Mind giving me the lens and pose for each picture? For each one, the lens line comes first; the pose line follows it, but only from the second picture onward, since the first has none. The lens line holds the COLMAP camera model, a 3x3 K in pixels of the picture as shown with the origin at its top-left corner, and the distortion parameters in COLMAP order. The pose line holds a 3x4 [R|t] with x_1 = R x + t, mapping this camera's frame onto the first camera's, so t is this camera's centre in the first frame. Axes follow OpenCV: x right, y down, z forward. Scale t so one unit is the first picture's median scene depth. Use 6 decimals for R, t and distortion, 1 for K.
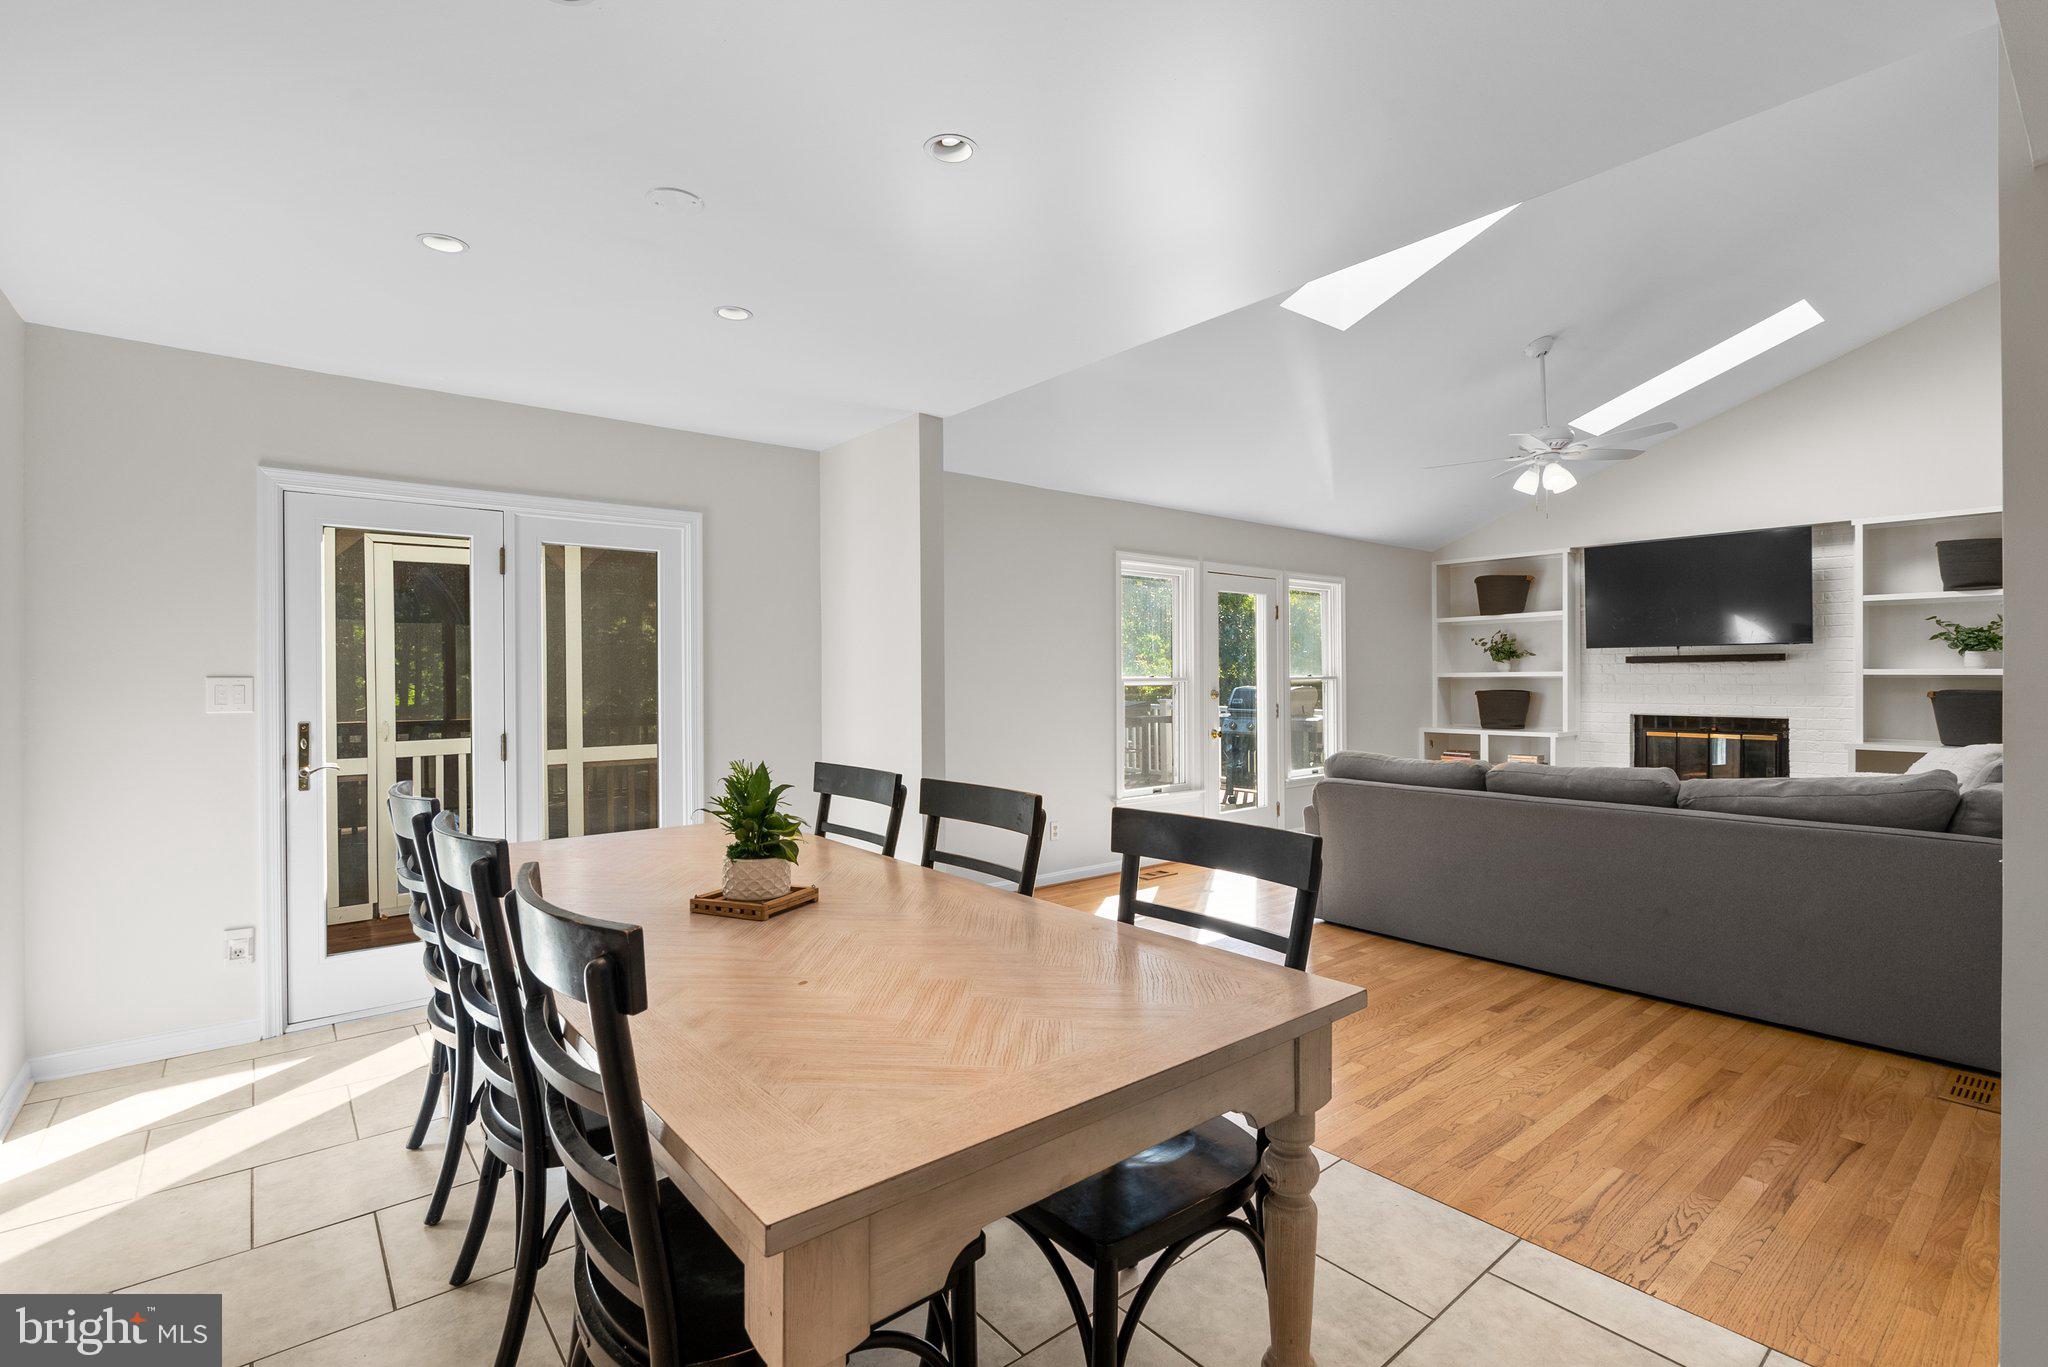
lens RADIAL K [[931.6, 0, 1033.2], [0, 931.6, 683.6], [0, 0, 1]] dist [-0.008257, 0.004245]
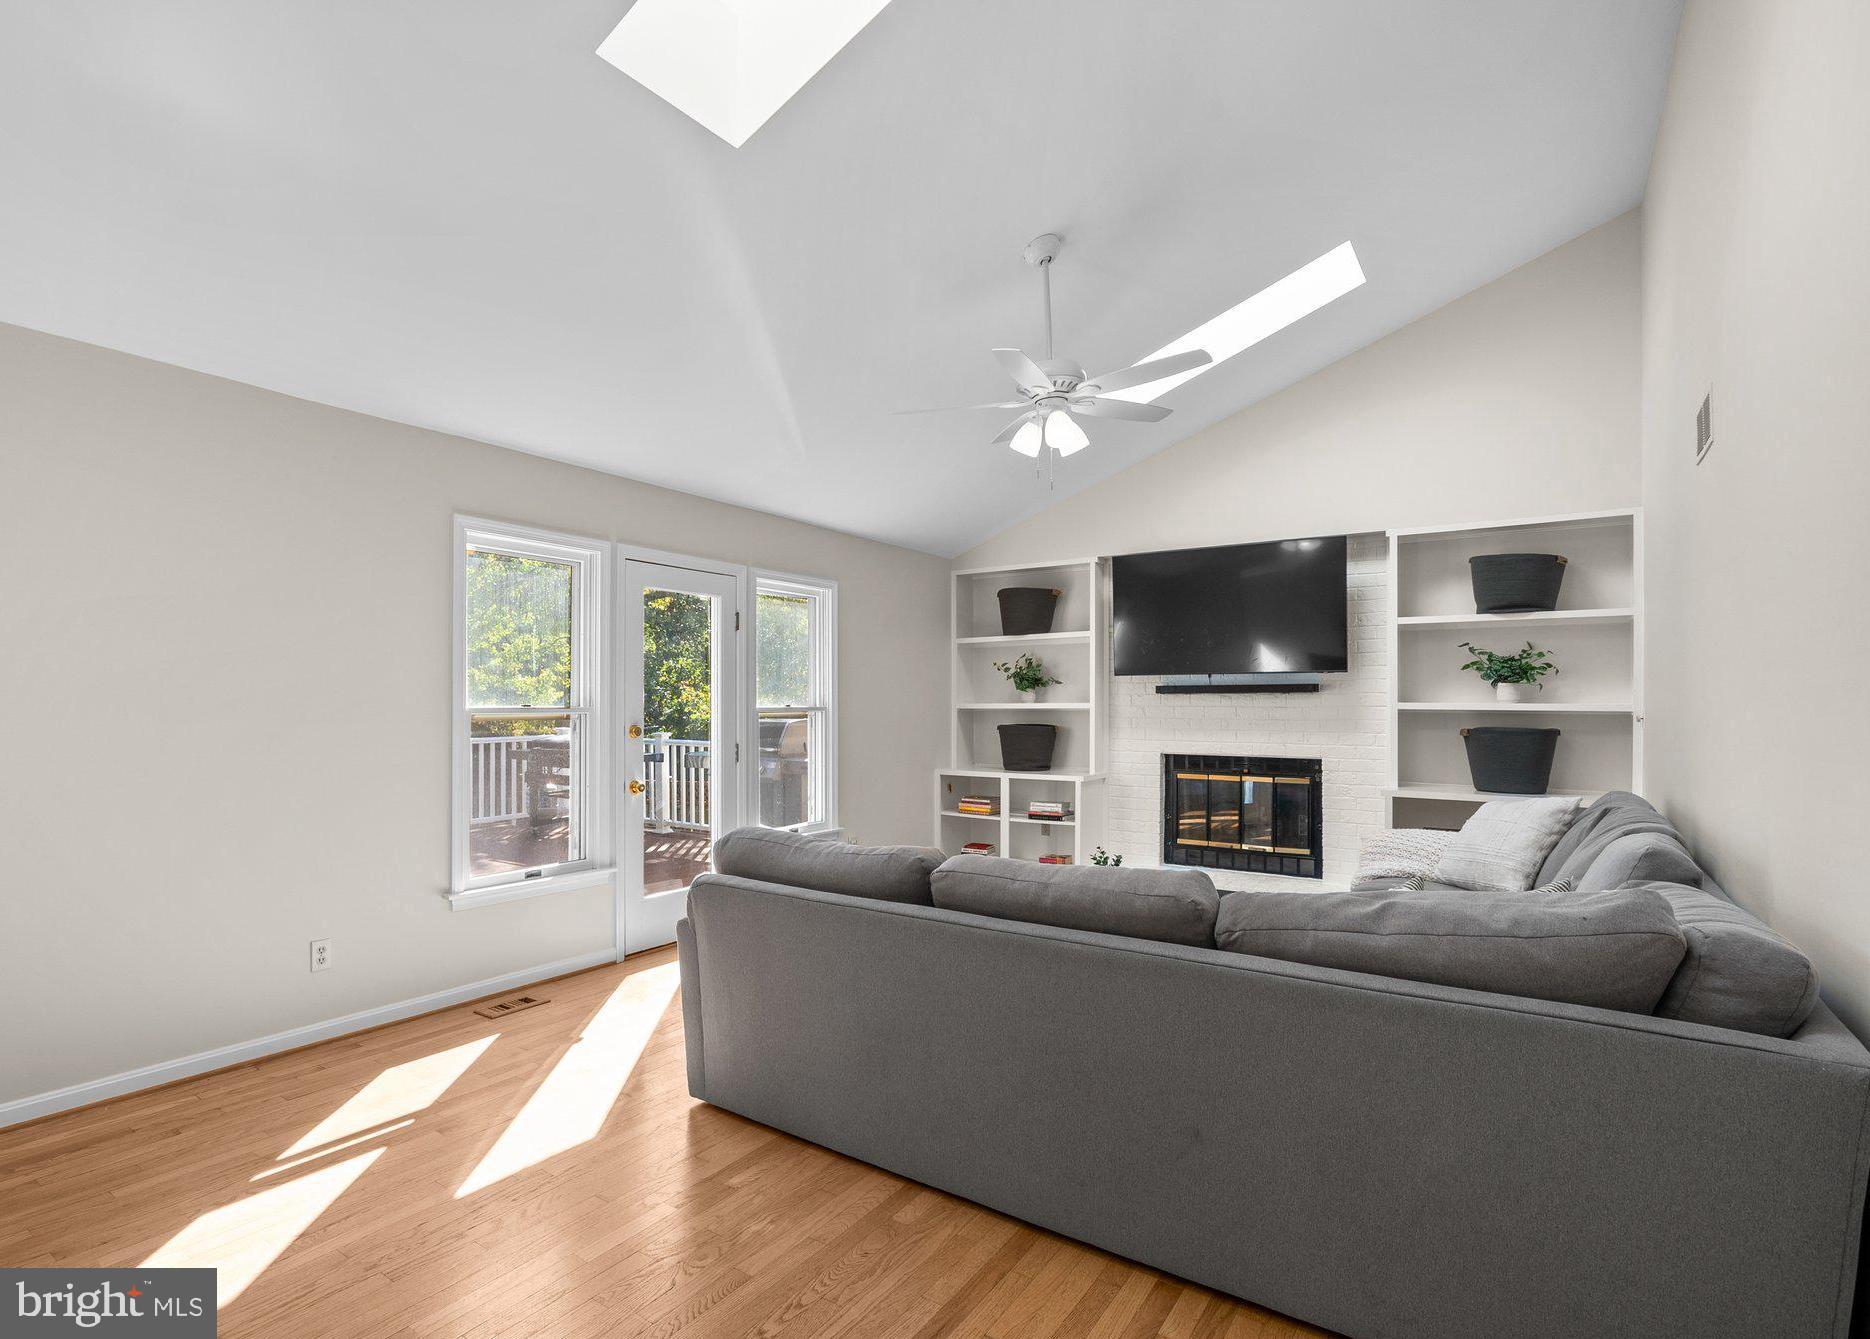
lens RADIAL K [[928.8, 0, 859.0], [0, 928.8, 701.2], [0, 0, 1]] dist [-0.005083, 0.001319]
pose [[0.969233, 0.007804, 0.246020, 0.194853], [-0.005063, 0.999918, -0.011774, -0.004131], [-0.246091, 0.010166, 0.969193, 0.286311]]
